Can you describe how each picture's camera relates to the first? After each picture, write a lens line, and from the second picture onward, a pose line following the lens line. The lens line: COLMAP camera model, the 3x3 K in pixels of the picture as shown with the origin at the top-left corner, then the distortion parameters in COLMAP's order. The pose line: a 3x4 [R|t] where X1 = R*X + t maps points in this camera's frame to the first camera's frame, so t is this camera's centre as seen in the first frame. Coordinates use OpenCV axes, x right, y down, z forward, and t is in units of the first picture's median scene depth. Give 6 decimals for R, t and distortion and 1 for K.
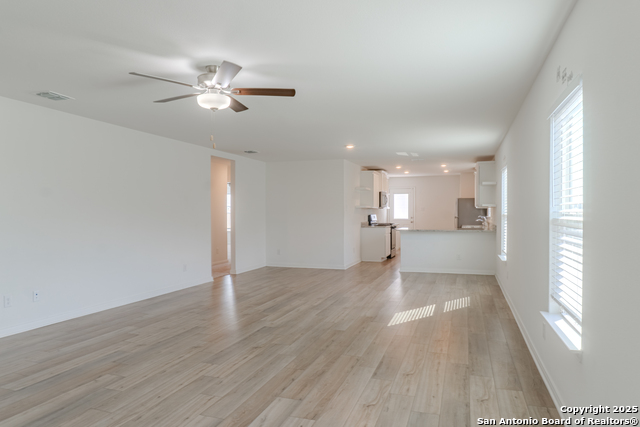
lens RADIAL K [[435.9, 0, 320.0], [0, 435.9, 213.5], [0, 0, 1]] dist [-0.006300, -0.000239]
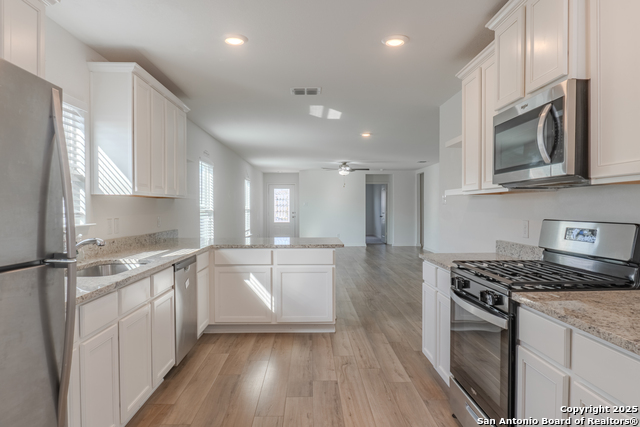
lens RADIAL K [[435.9, 0, 320.0], [0, 435.9, 213.5], [0, 0, 1]] dist [-0.006300, -0.000239]
pose [[-0.941237, 0.008043, -0.337652, 0.295625], [0.002308, 0.999846, 0.017381, -0.004624], [0.337740, 0.015581, -0.941111, 1.160433]]
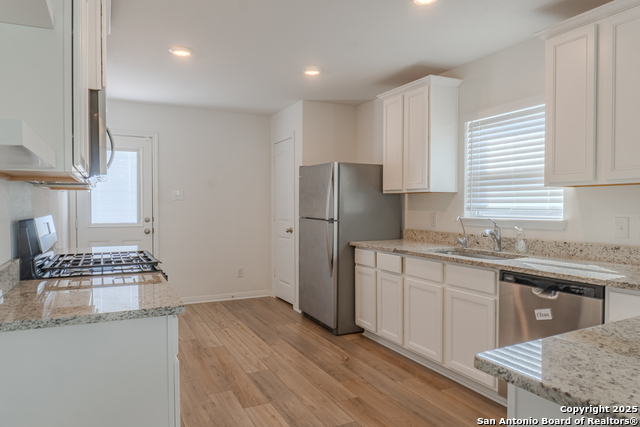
lens RADIAL K [[425.2, 0, 320.5], [0, 425.2, 208.2], [0, 0, 1]] dist [0.032917, -0.054194]
pose [[0.704816, -0.004748, 0.709375, 0.076594], [0.000606, 0.999981, 0.006092, -0.002251], [-0.709390, -0.003864, 0.704805, 0.798098]]
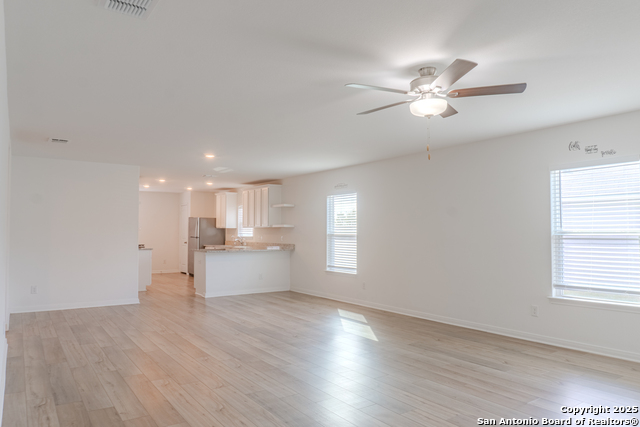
lens RADIAL K [[435.9, 0, 320.0], [0, 435.9, 213.5], [0, 0, 1]] dist [-0.006300, -0.000239]
pose [[0.601476, 0.032721, 0.798220, -0.307666], [0.001998, 0.999096, -0.042462, -0.002850], [-0.798888, 0.027135, 0.600867, 0.201705]]
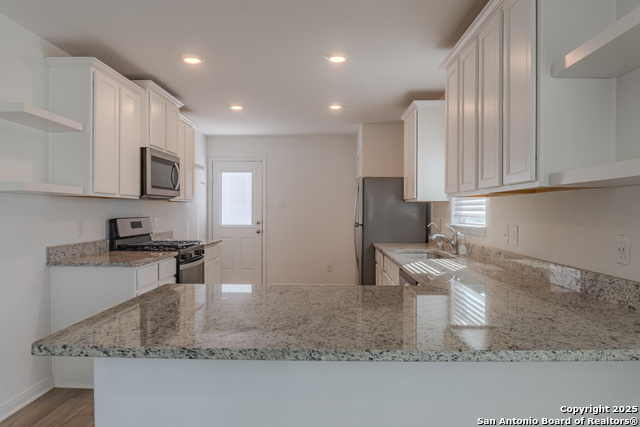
lens RADIAL K [[435.9, 0, 320.0], [0, 435.9, 213.5], [0, 0, 1]] dist [-0.006300, -0.000239]
pose [[0.955809, 0.001745, 0.293984, 0.163920], [-0.002947, 0.999989, 0.003644, -0.002939], [-0.293974, -0.004349, 0.955803, 0.640940]]
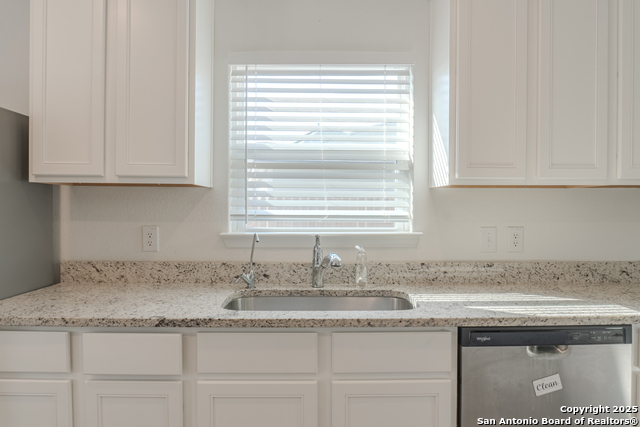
lens RADIAL K [[435.9, 0, 320.0], [0, 435.9, 213.5], [0, 0, 1]] dist [-0.006300, -0.000239]
pose [[-0.338285, -0.011788, 0.940970, 0.188041], [-0.003717, 0.999930, 0.011190, -0.003576], [-0.941036, 0.000288, -0.338306, 0.964964]]
